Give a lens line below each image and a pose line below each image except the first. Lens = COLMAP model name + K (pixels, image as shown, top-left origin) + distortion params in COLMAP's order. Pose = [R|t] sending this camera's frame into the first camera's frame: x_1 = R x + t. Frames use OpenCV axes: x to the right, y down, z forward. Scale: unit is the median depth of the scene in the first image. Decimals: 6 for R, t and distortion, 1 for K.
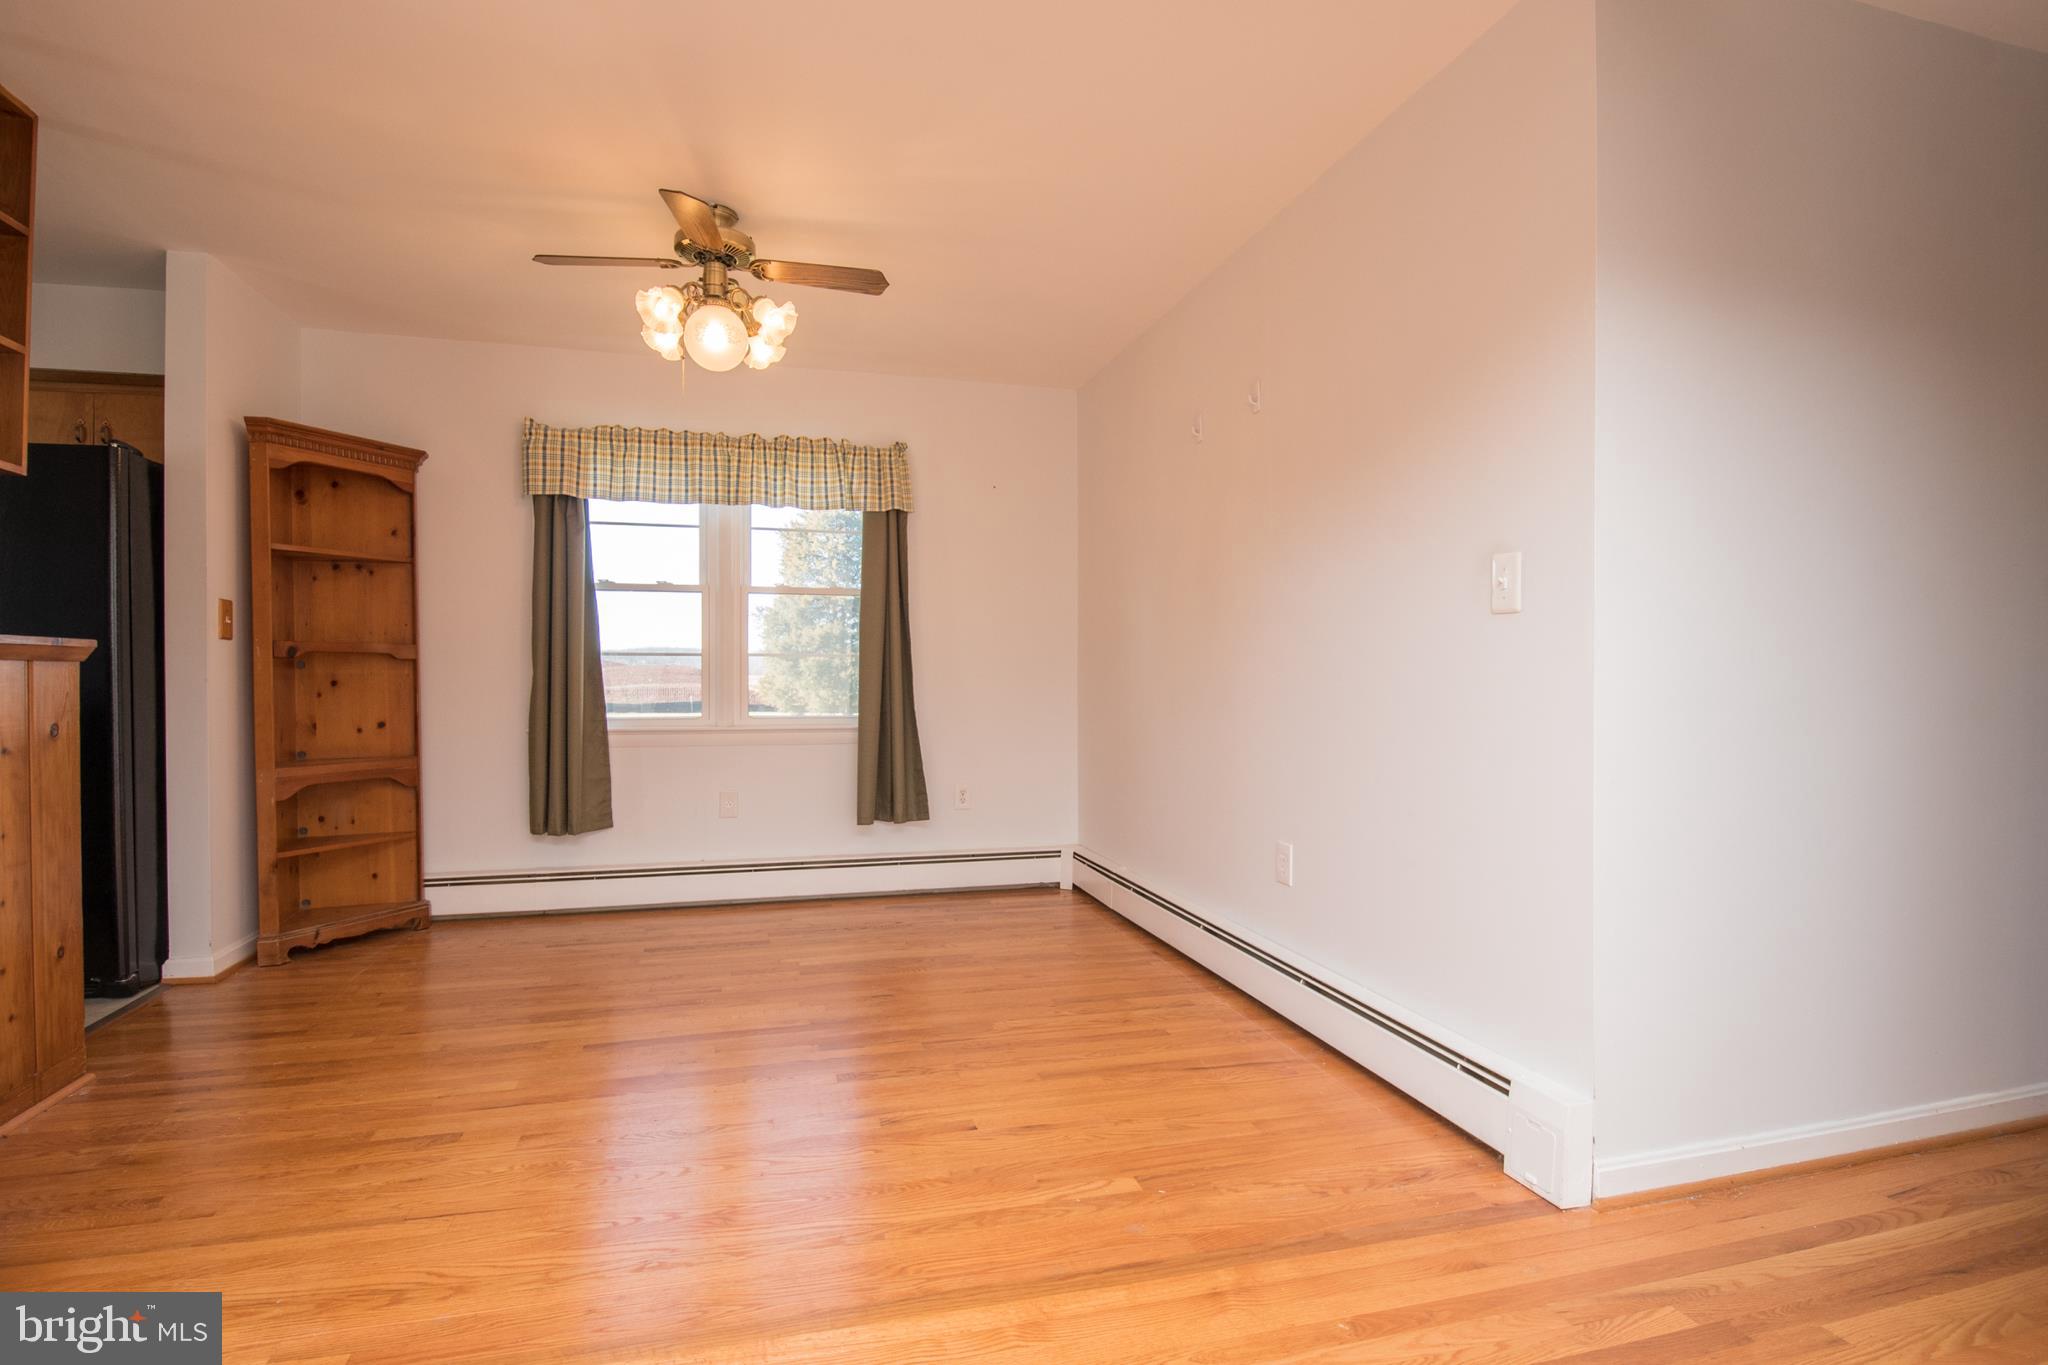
lens RADIAL K [[1004.6, 0, 1020.4], [0, 1004.6, 691.4], [0, 0, 1]] dist [0.002139, -0.015722]
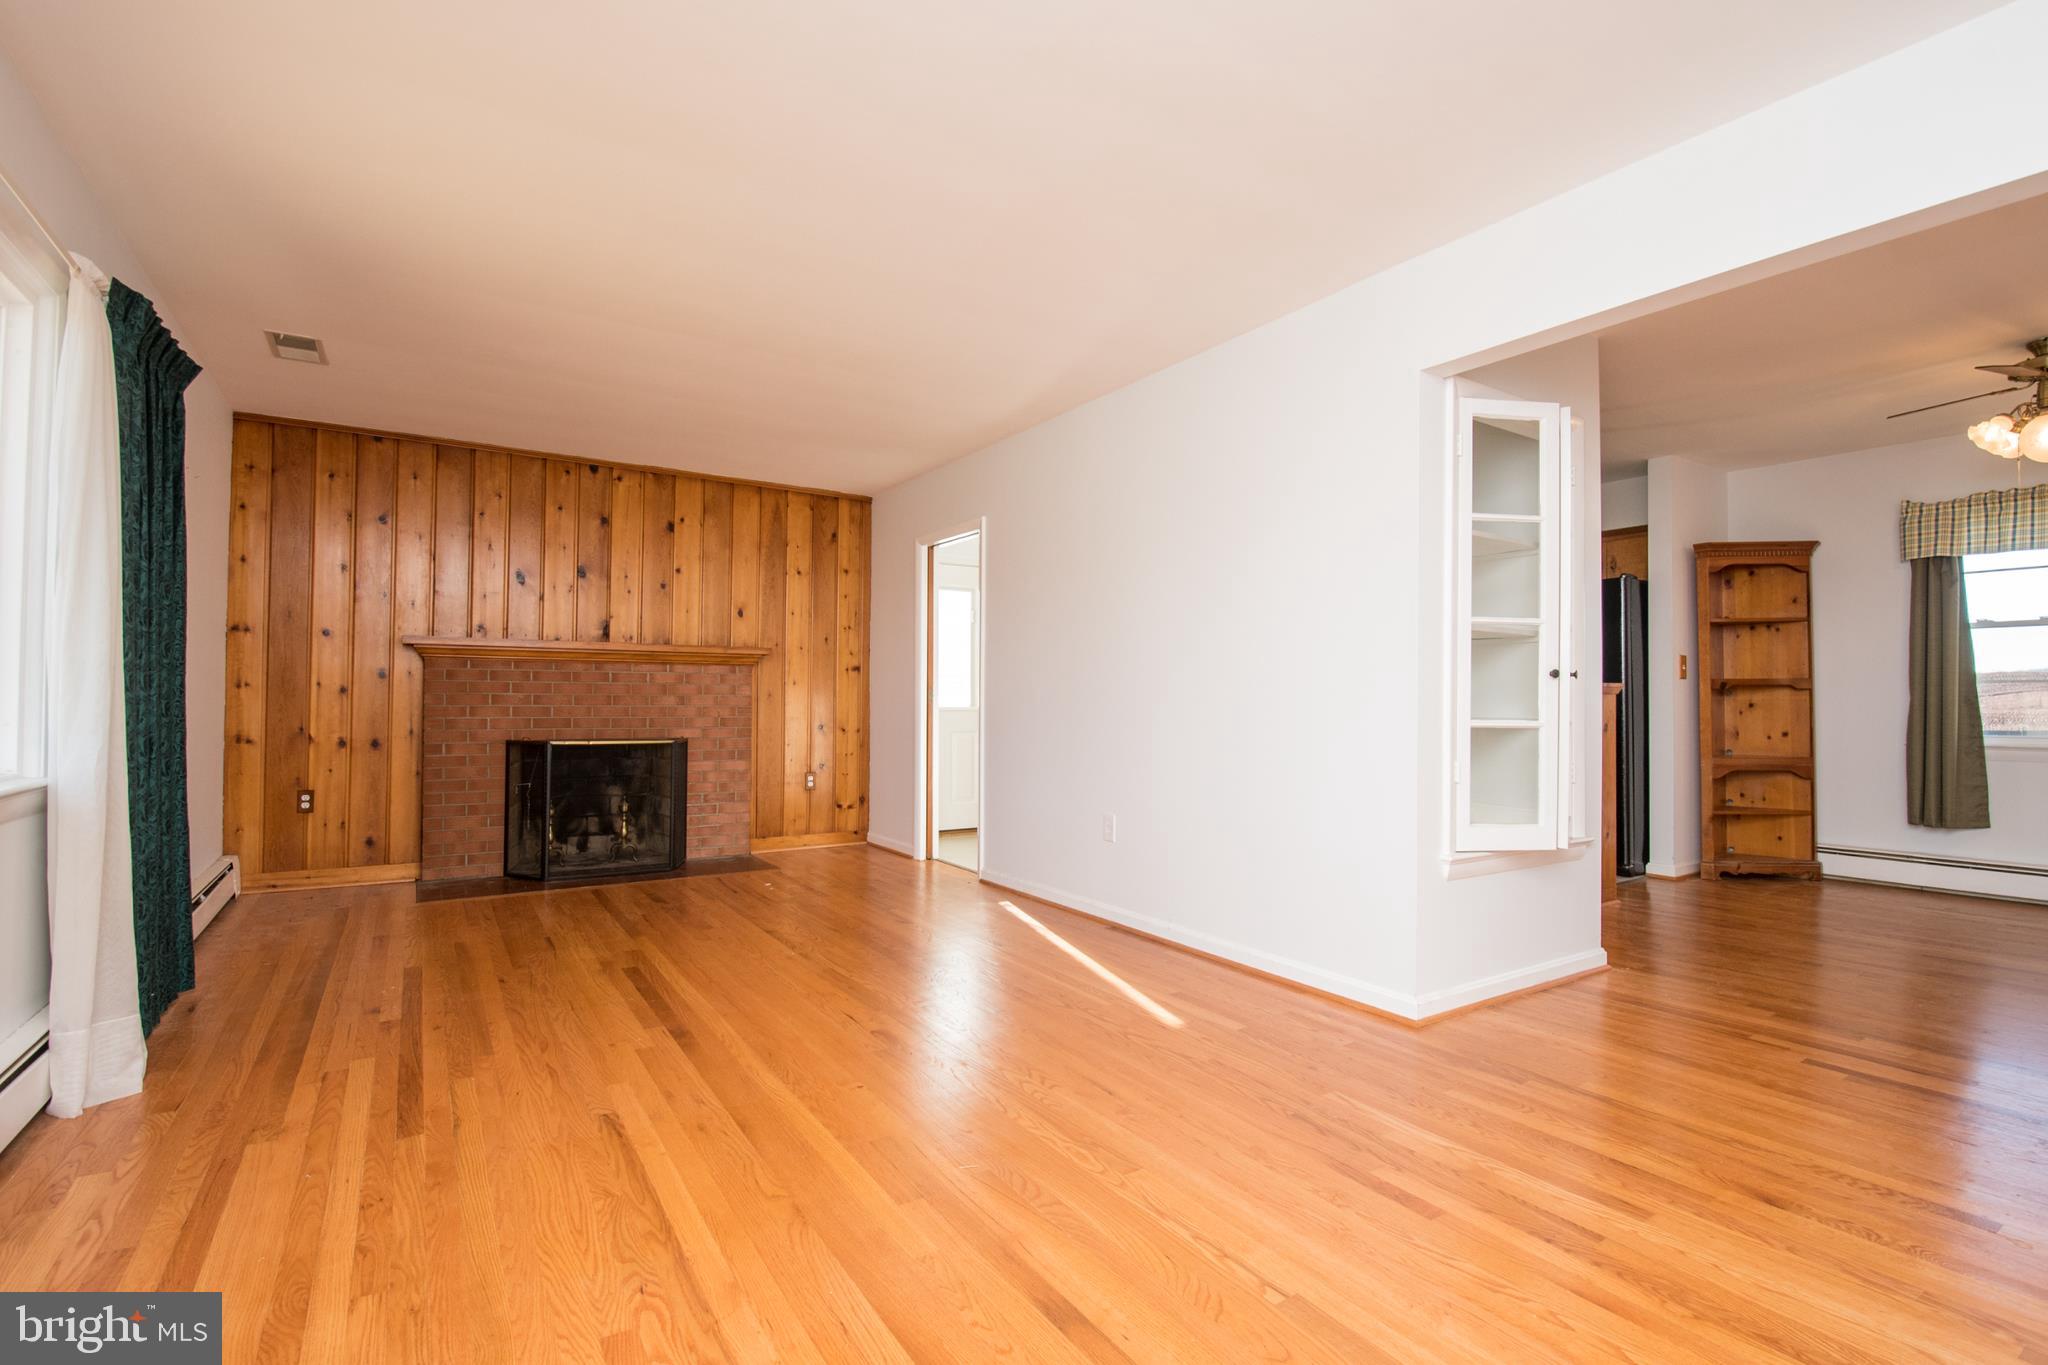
lens RADIAL K [[913.1, 0, 1014.2], [0, 913.1, 690.5], [0, 0, 1]] dist [0.002364, -0.016998]
pose [[0.282728, -0.009088, -0.959157, 0.305576], [-0.012457, 0.999836, -0.013145, 0.001404], [0.959119, 0.015664, 0.282569, -0.440353]]
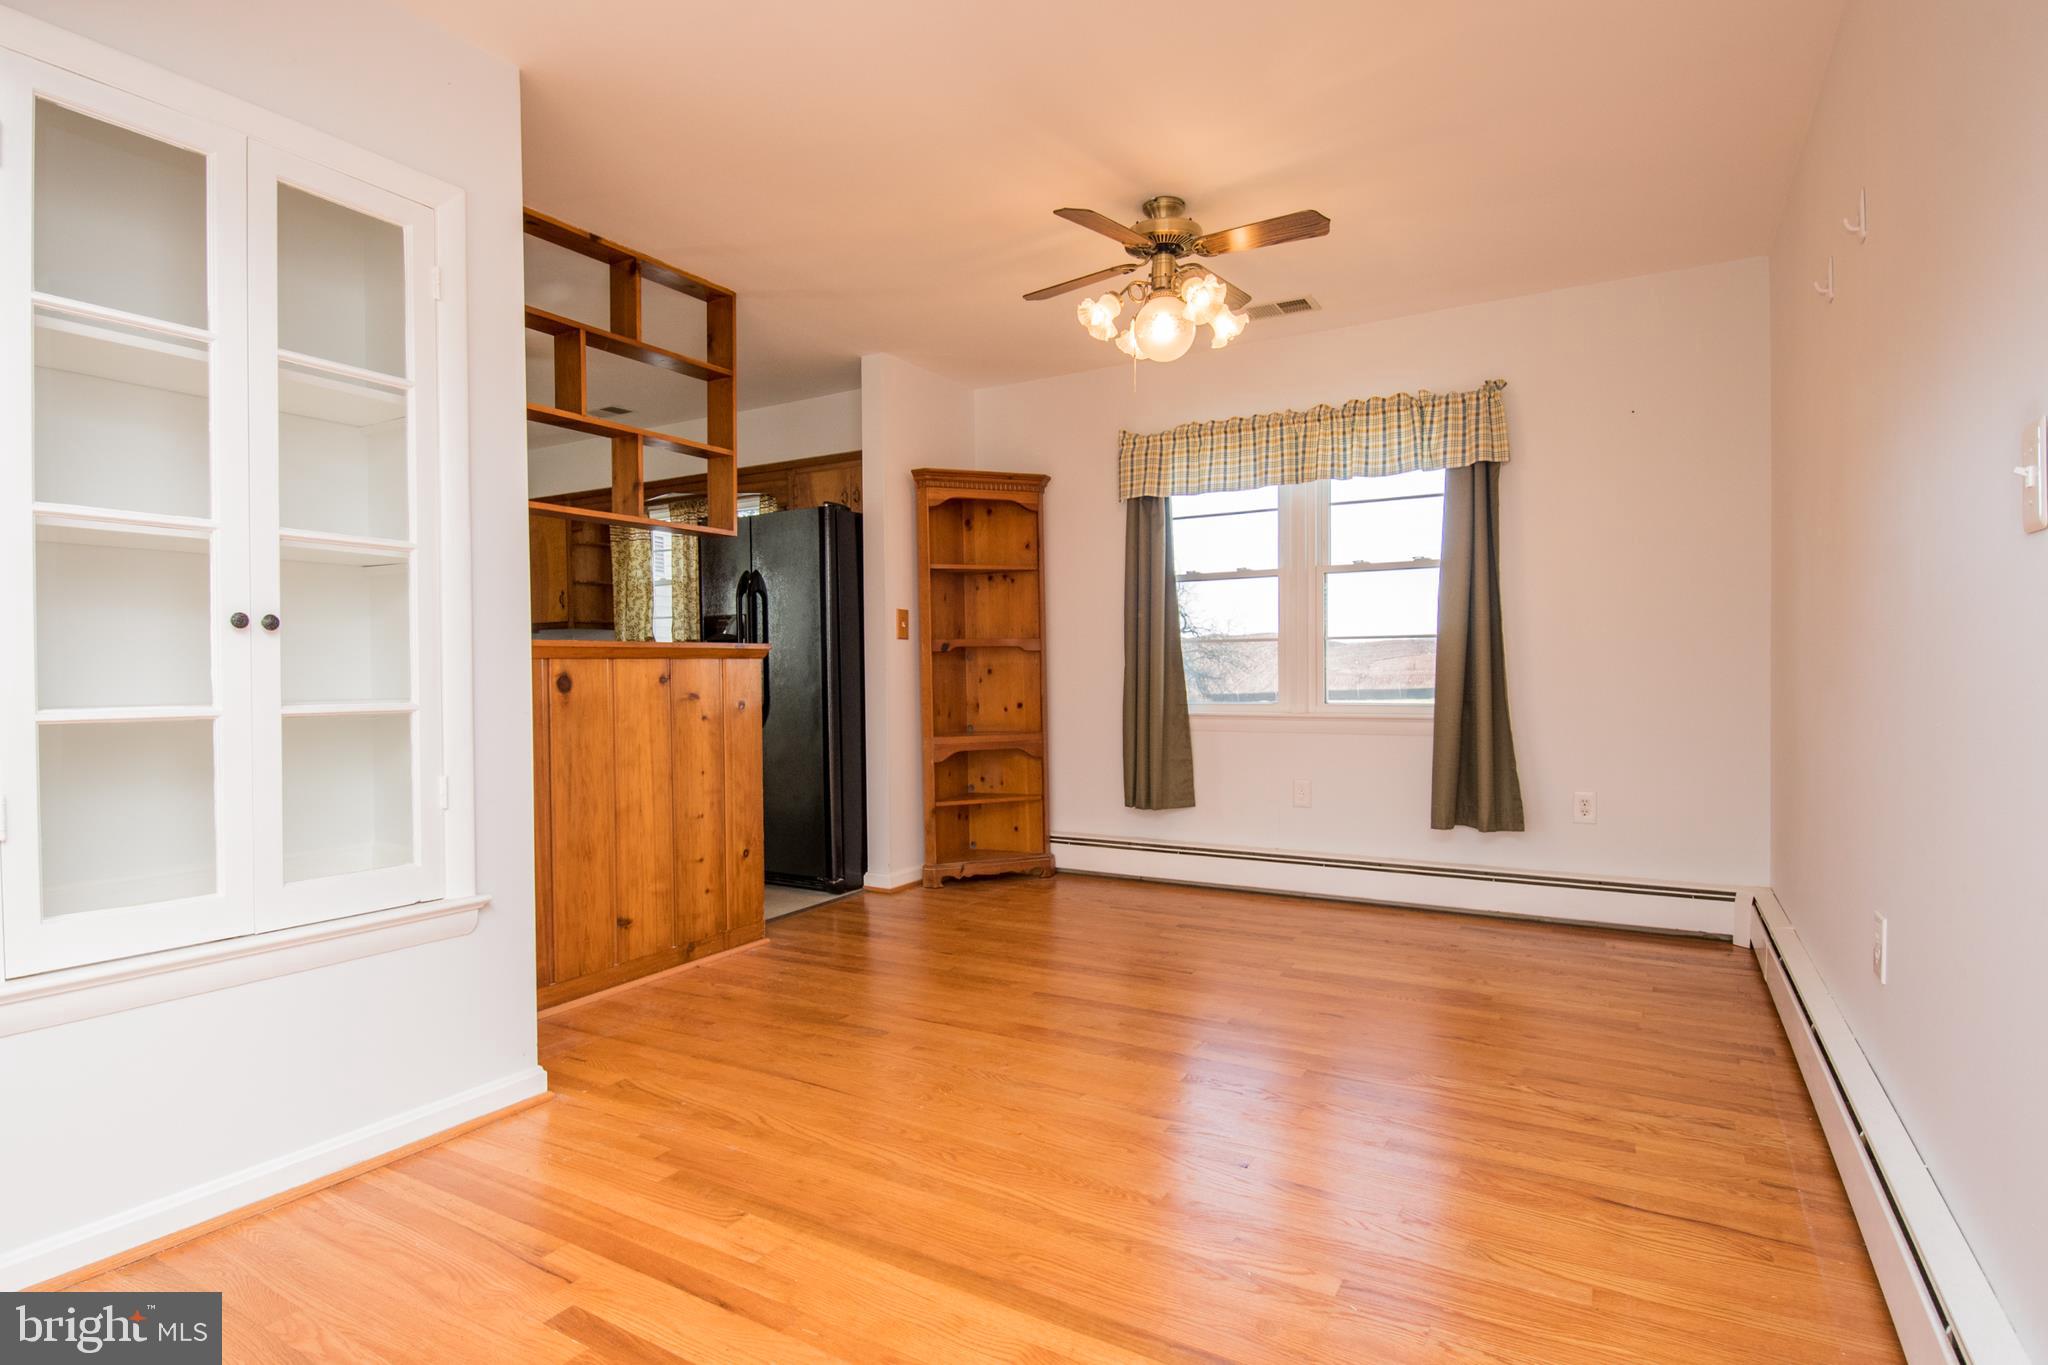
lens RADIAL K [[1042.3, 0, 1019.6], [0, 1042.3, 688.3], [0, 0, 1]] dist [0.024036, -0.037006]
pose [[0.697398, 0.005037, -0.716667, 0.269937], [0.003513, 0.999939, 0.010447, -0.000520], [0.716676, -0.009804, 0.697338, 0.118455]]
